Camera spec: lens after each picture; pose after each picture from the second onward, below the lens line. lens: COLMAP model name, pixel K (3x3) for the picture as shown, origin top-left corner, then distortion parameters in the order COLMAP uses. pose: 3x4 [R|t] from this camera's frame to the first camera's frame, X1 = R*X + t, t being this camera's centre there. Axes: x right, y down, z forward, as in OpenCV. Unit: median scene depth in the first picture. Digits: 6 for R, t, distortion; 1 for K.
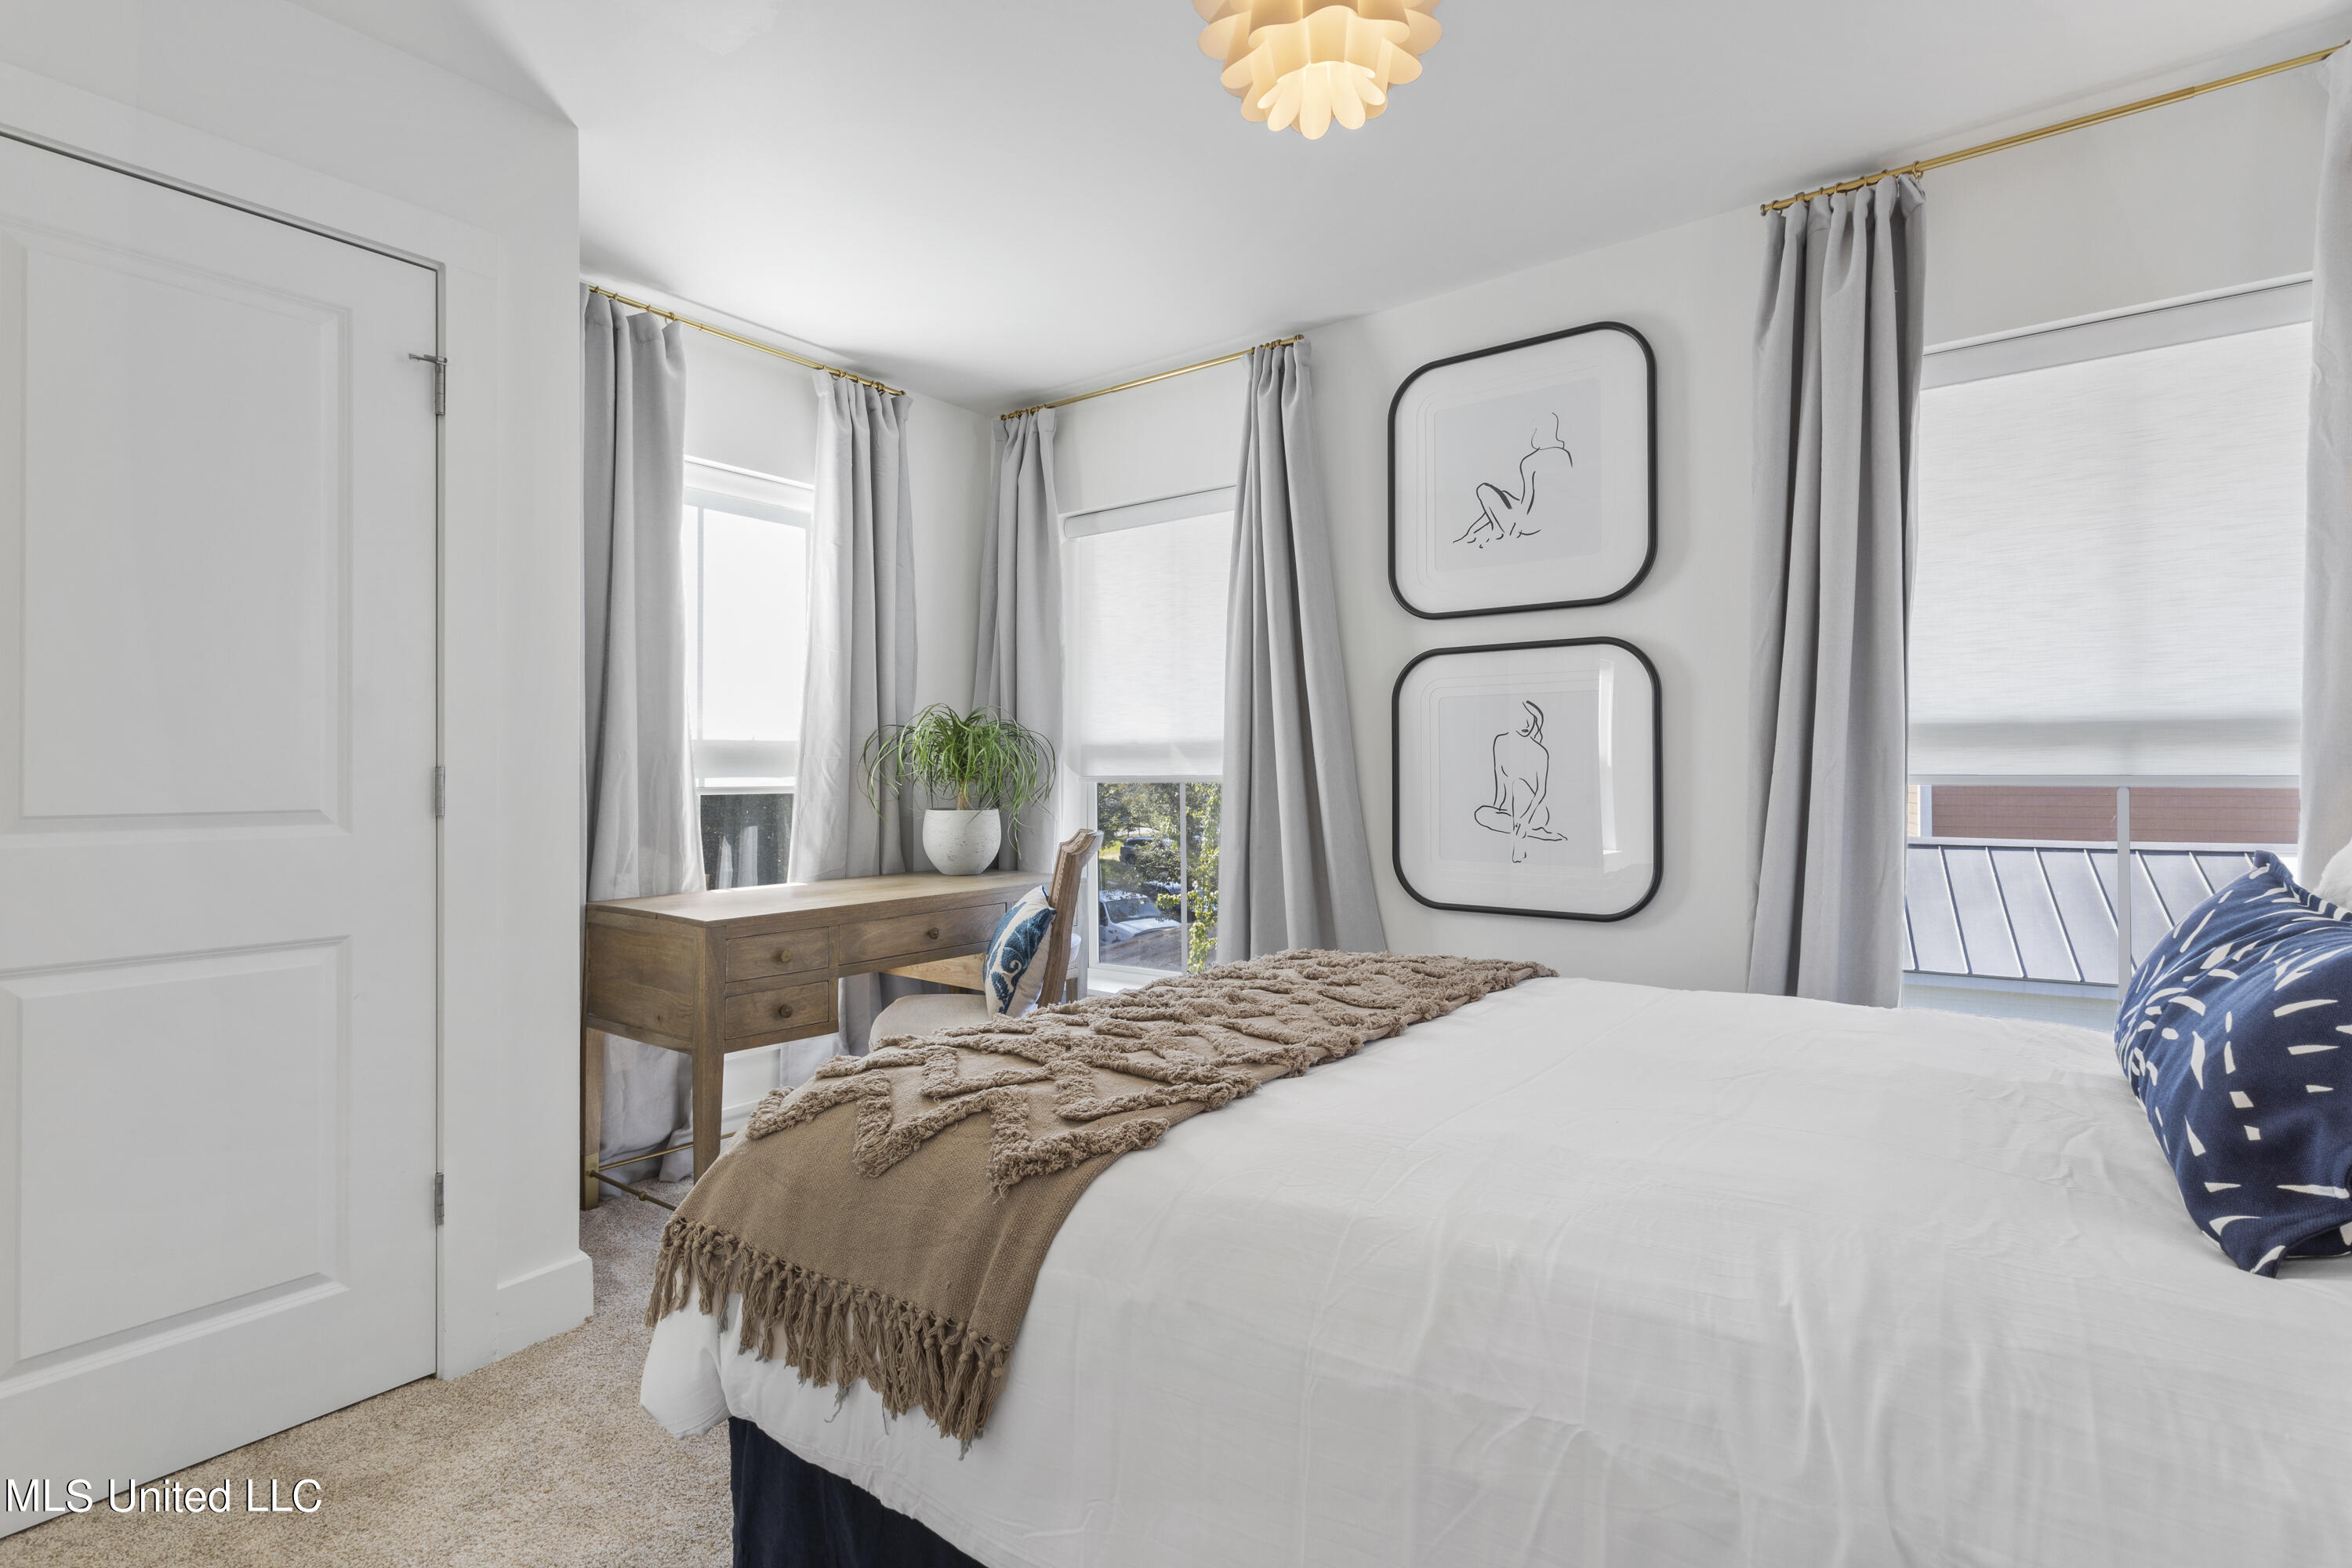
lens RADIAL K [[1133.6, 0, 1177.0], [0, 1133.6, 764.6], [0, 0, 1]] dist [0.002100, 0.000618]
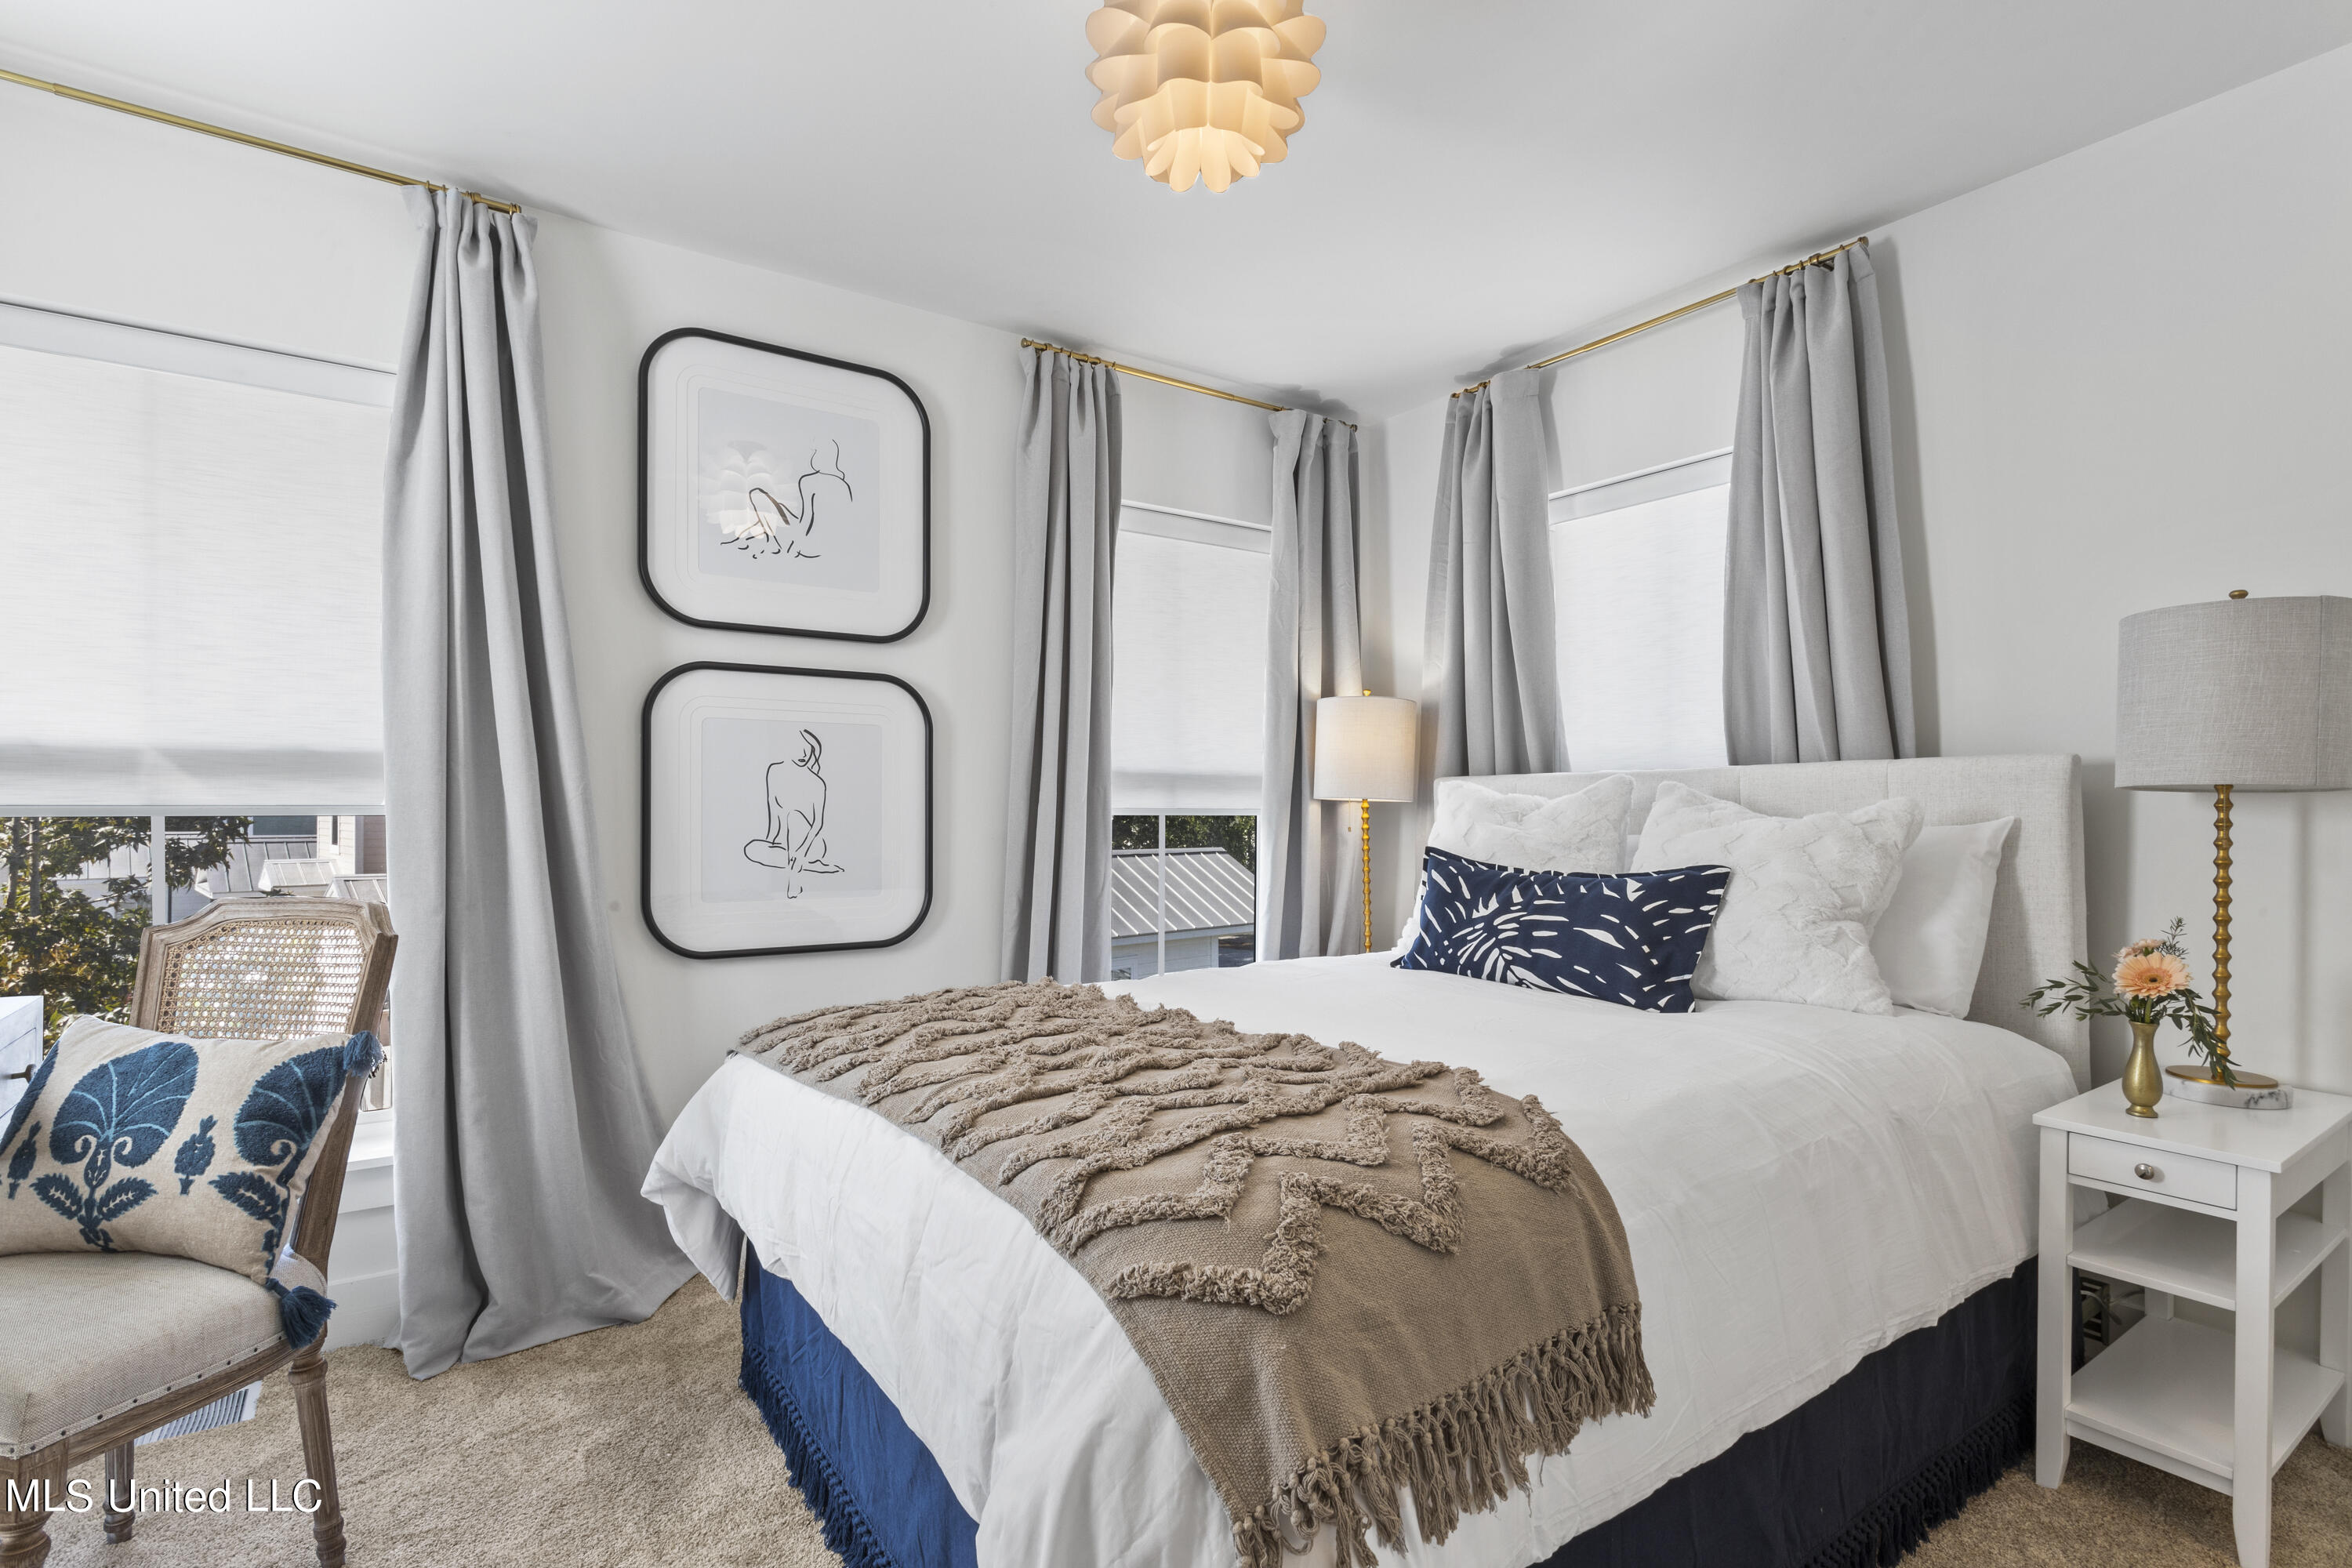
lens RADIAL K [[1131.6, 0, 1180.9], [0, 1131.6, 805.0], [0, 0, 1]] dist [-0.000900, -0.000083]
pose [[0.308495, 0.005022, 0.951213, -0.508280], [-0.009850, 0.999949, -0.002085, 0.006770], [-0.951175, -0.008727, 0.308528, 0.400253]]
